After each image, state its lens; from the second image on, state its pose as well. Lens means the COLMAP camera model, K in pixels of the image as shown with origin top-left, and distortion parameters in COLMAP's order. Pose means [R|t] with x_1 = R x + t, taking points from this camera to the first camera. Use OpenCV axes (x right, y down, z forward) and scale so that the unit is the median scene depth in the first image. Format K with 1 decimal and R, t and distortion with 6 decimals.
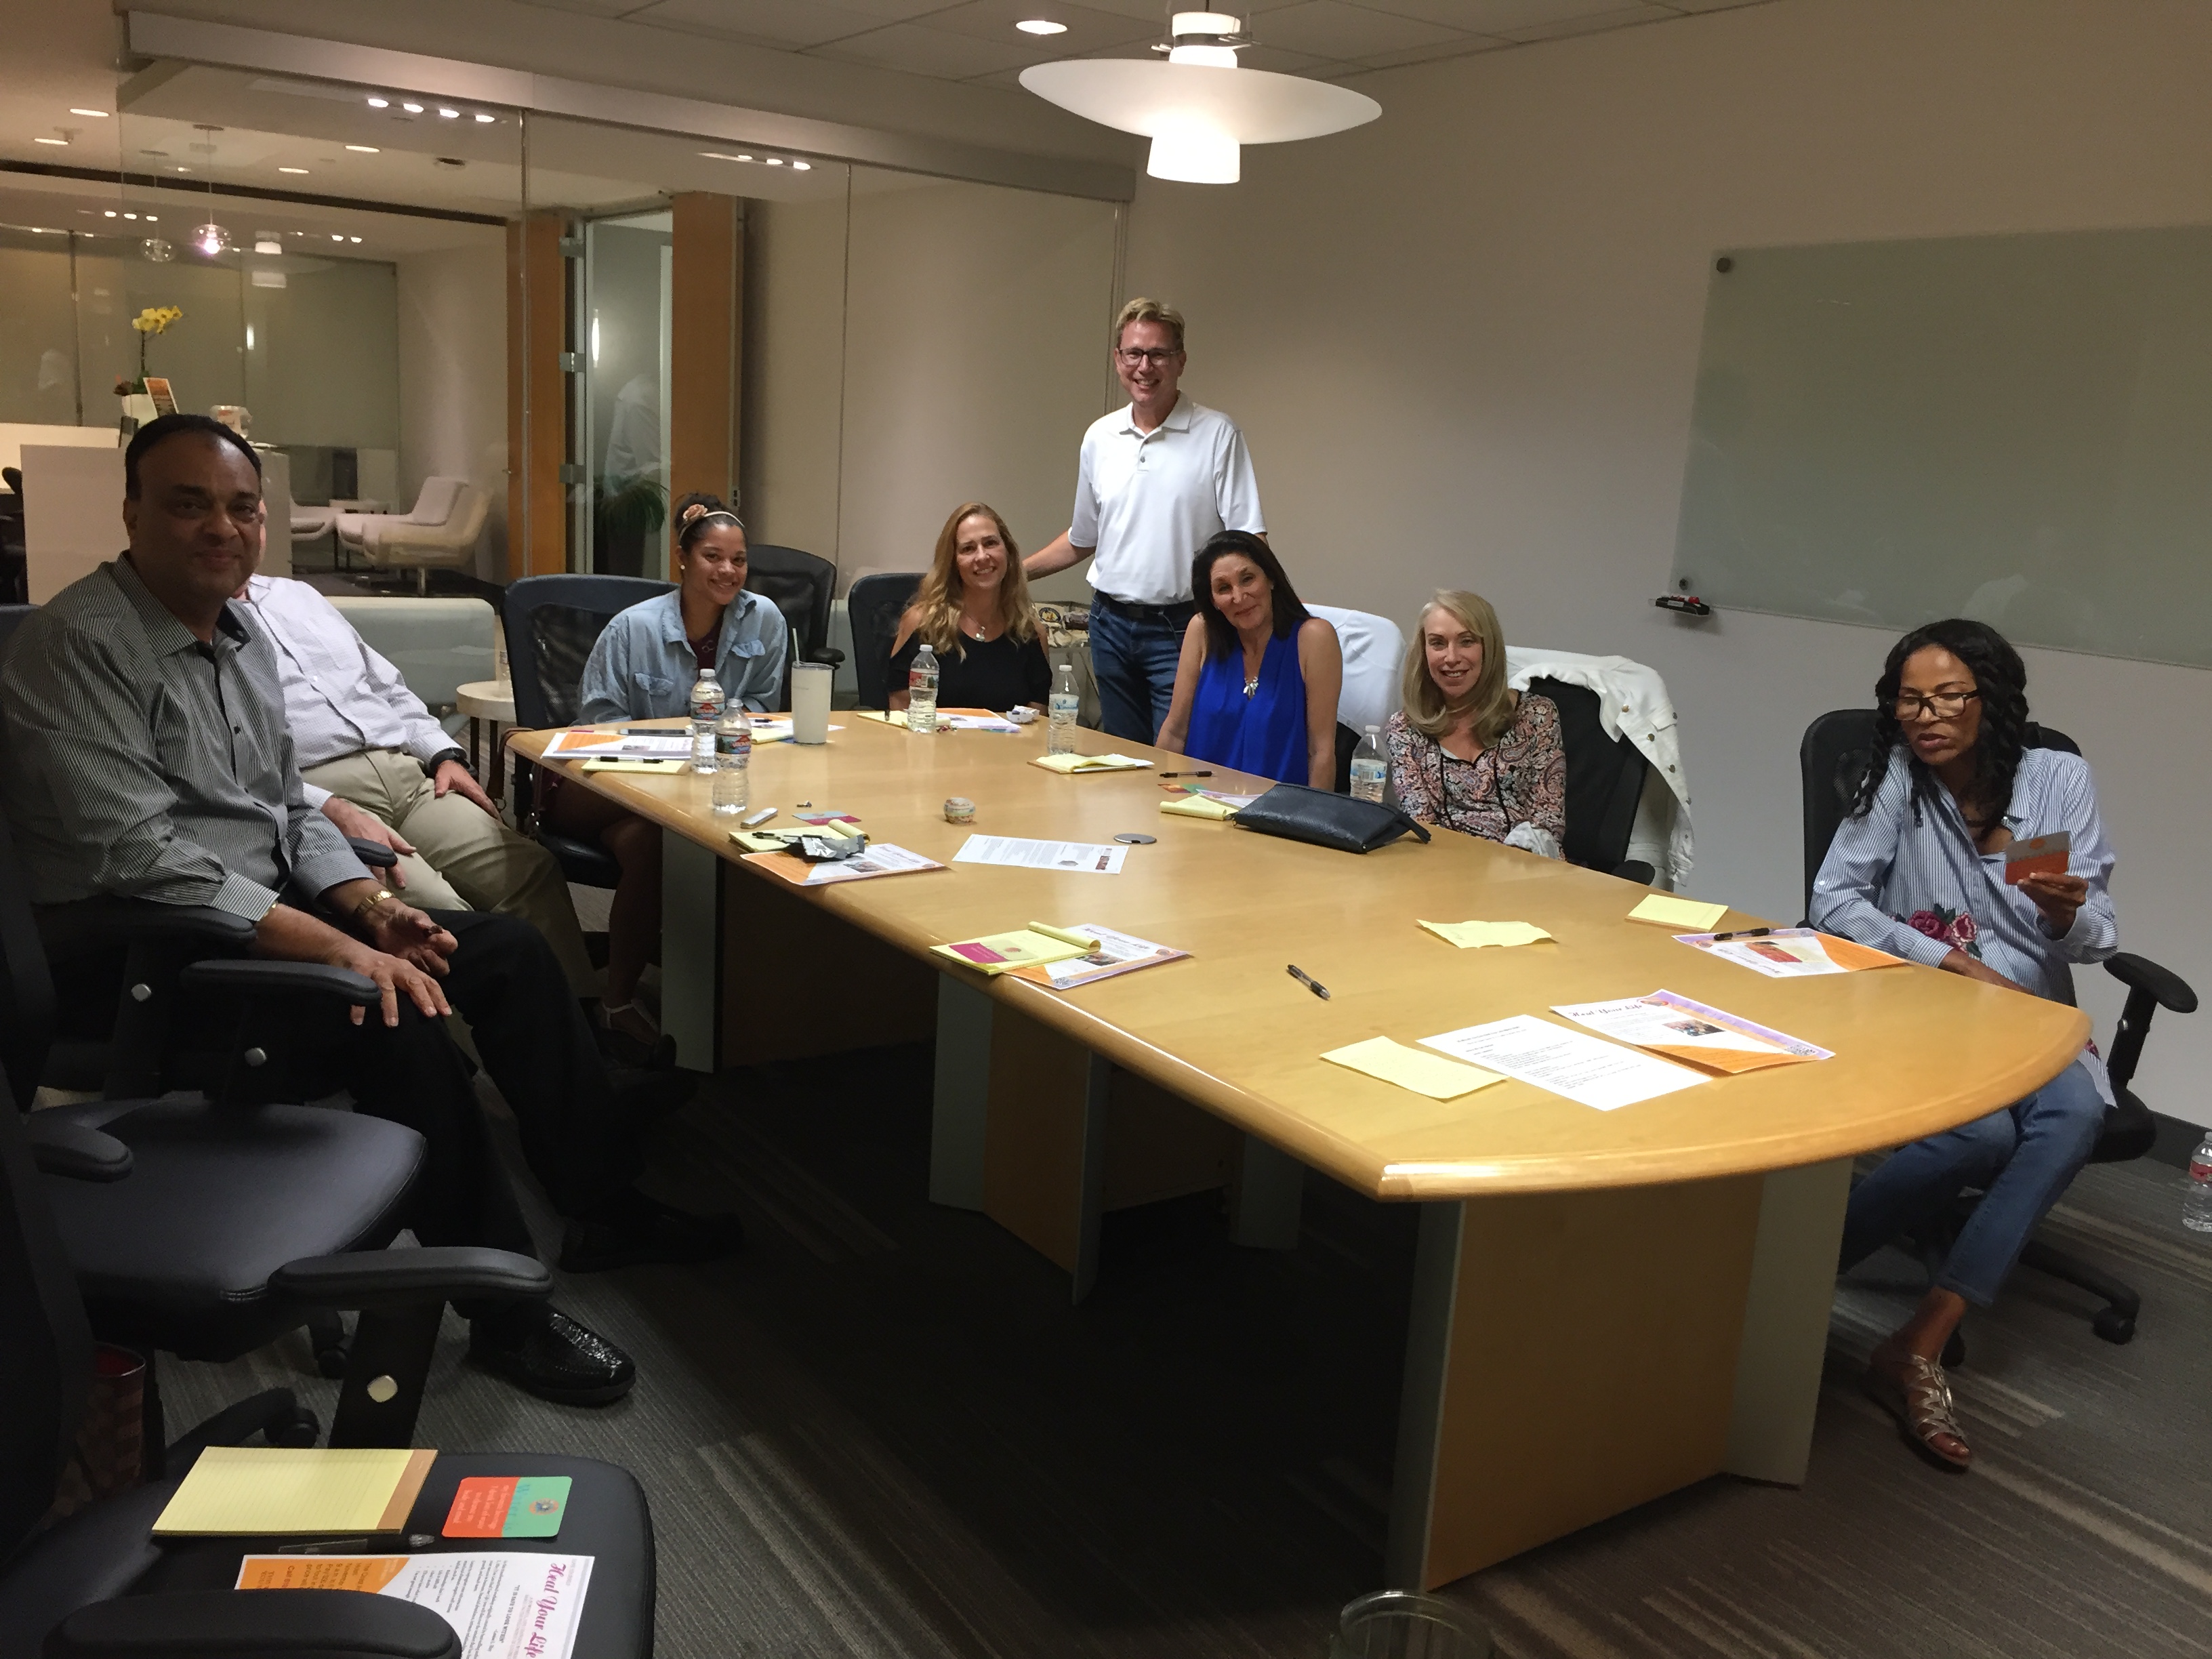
lens RADIAL K [[1853.0, 0, 1097.0], [0, 1853.0, 825.0], [0, 0, 1]] dist [0.048767, -0.011268]
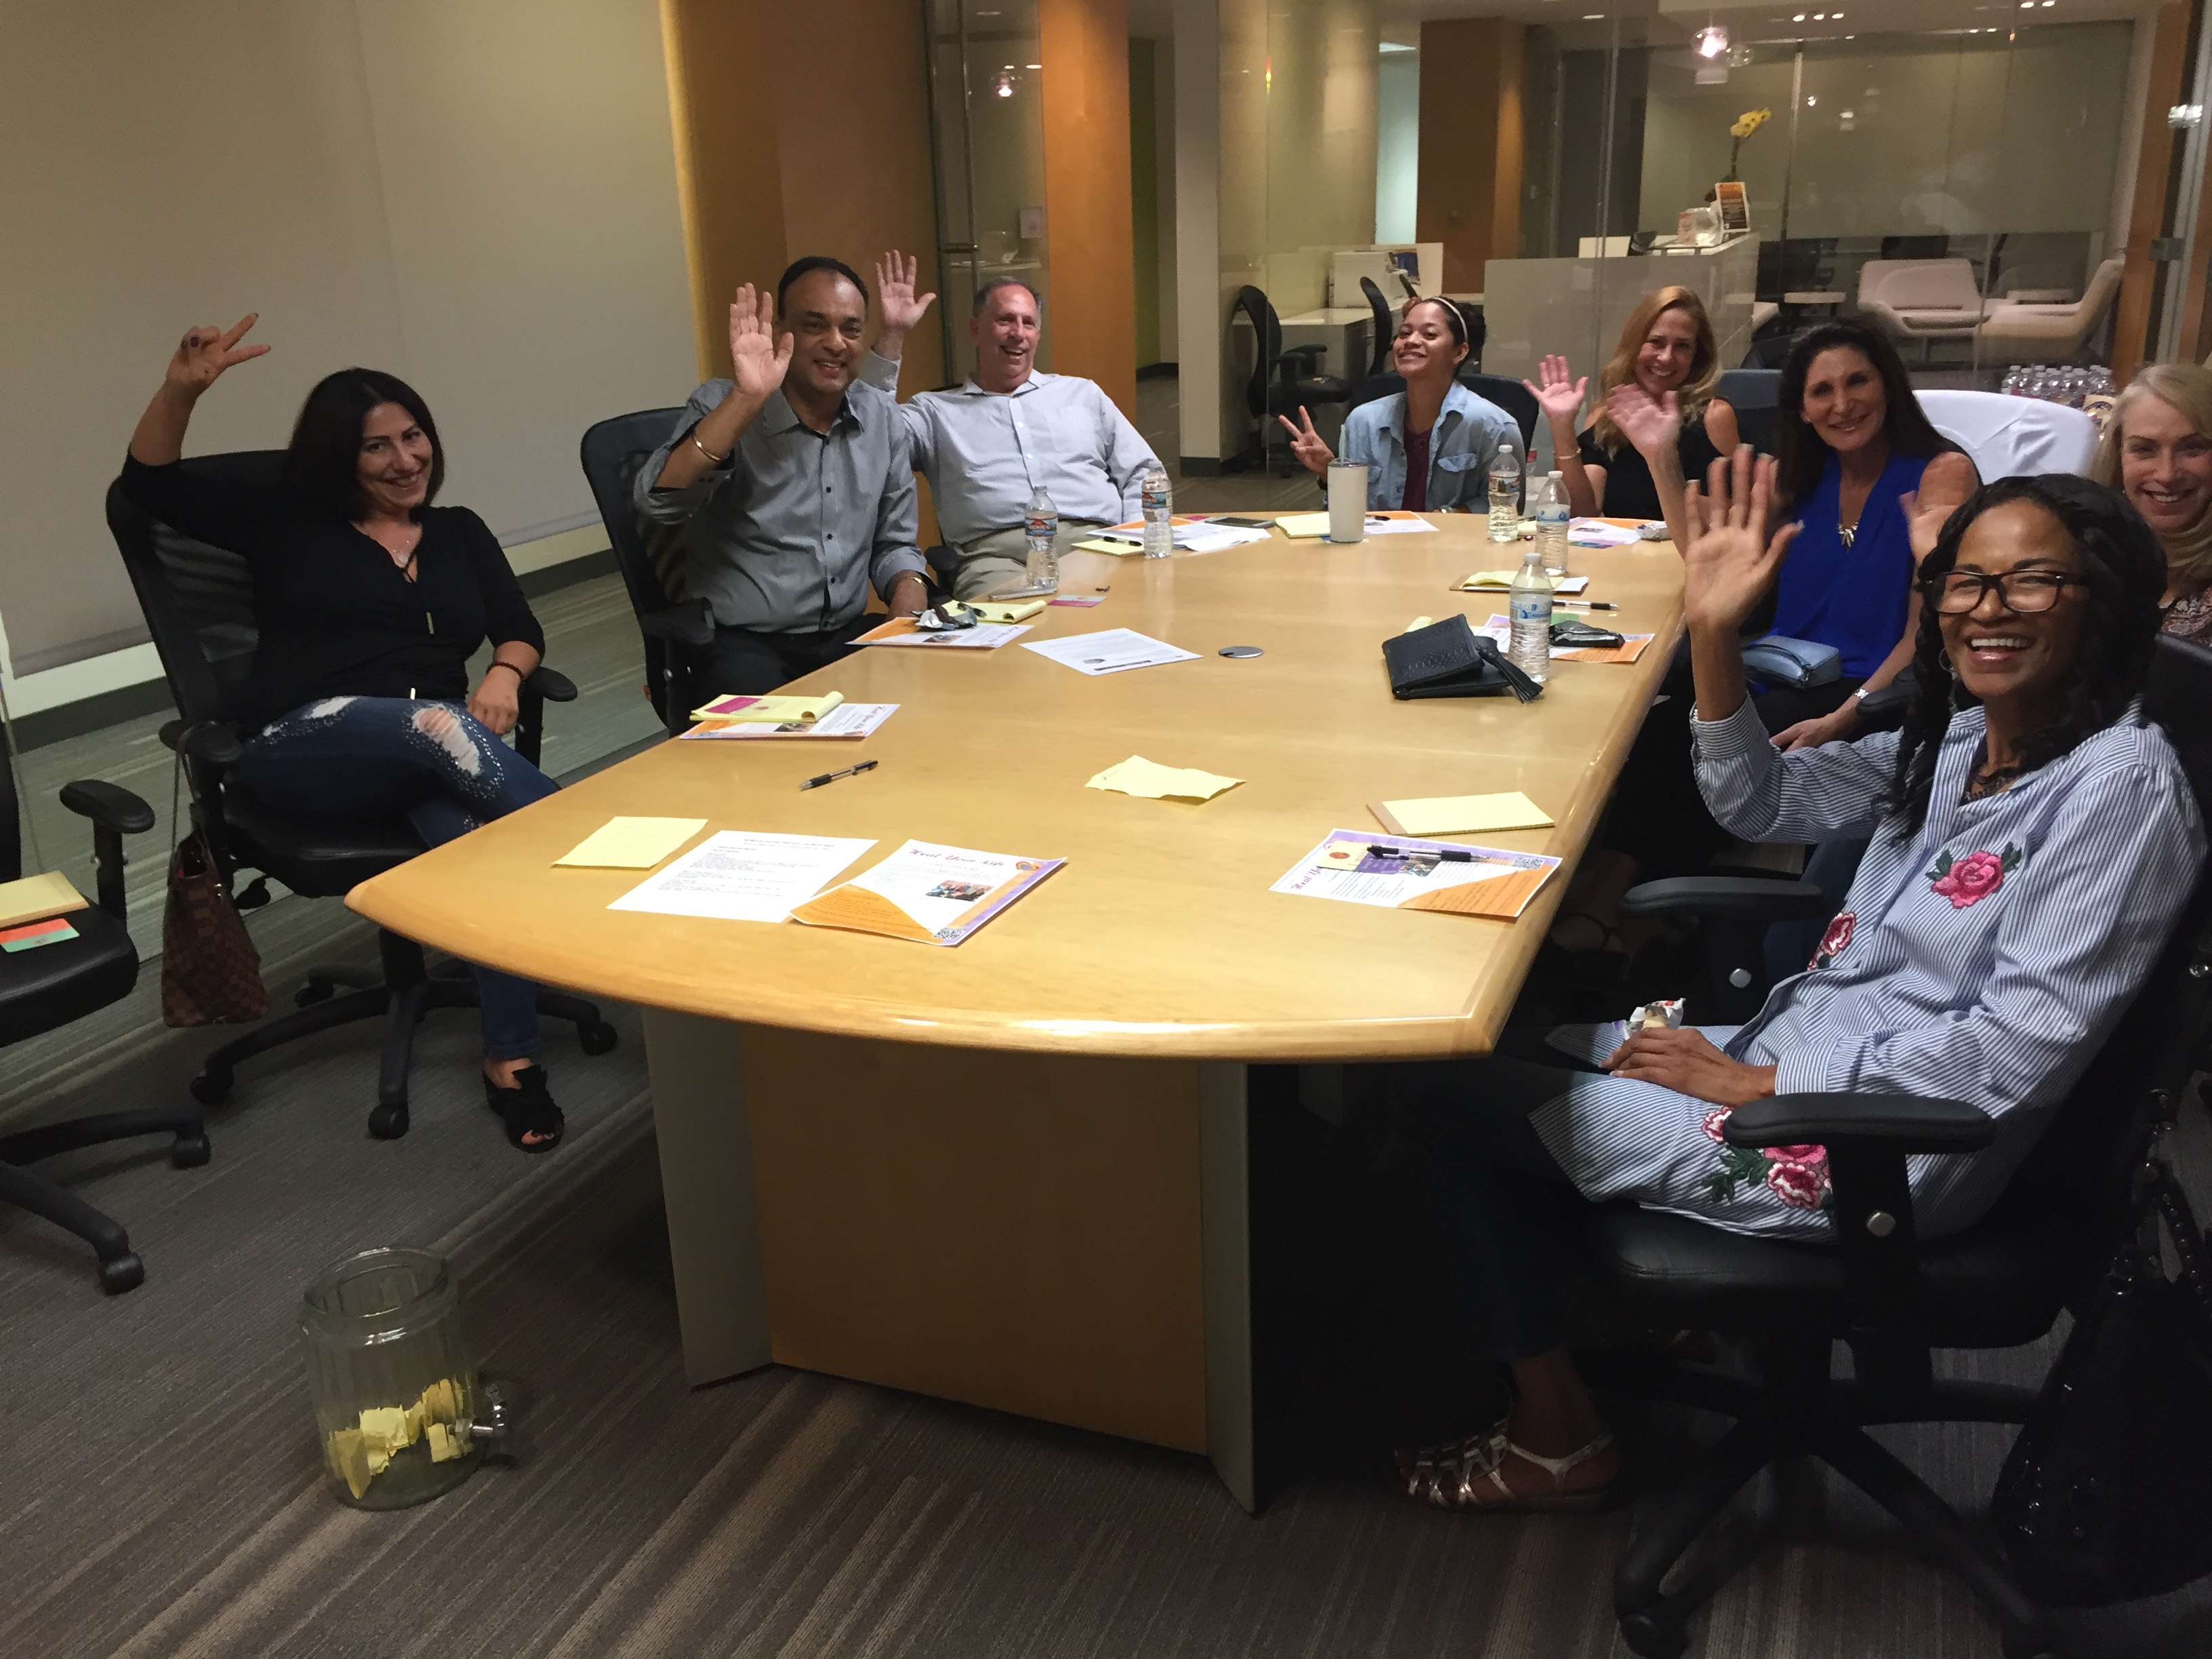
lens RADIAL K [[1853.0, 0, 1093.4], [0, 1853.0, 837.9], [0, 0, 1]] dist [0.048767, -0.011268]
pose [[0.533329, 0.190051, -0.824282, 0.796460], [-0.099089, 0.981762, 0.162247, -0.046418], [0.840084, -0.004854, 0.542434, 0.436622]]
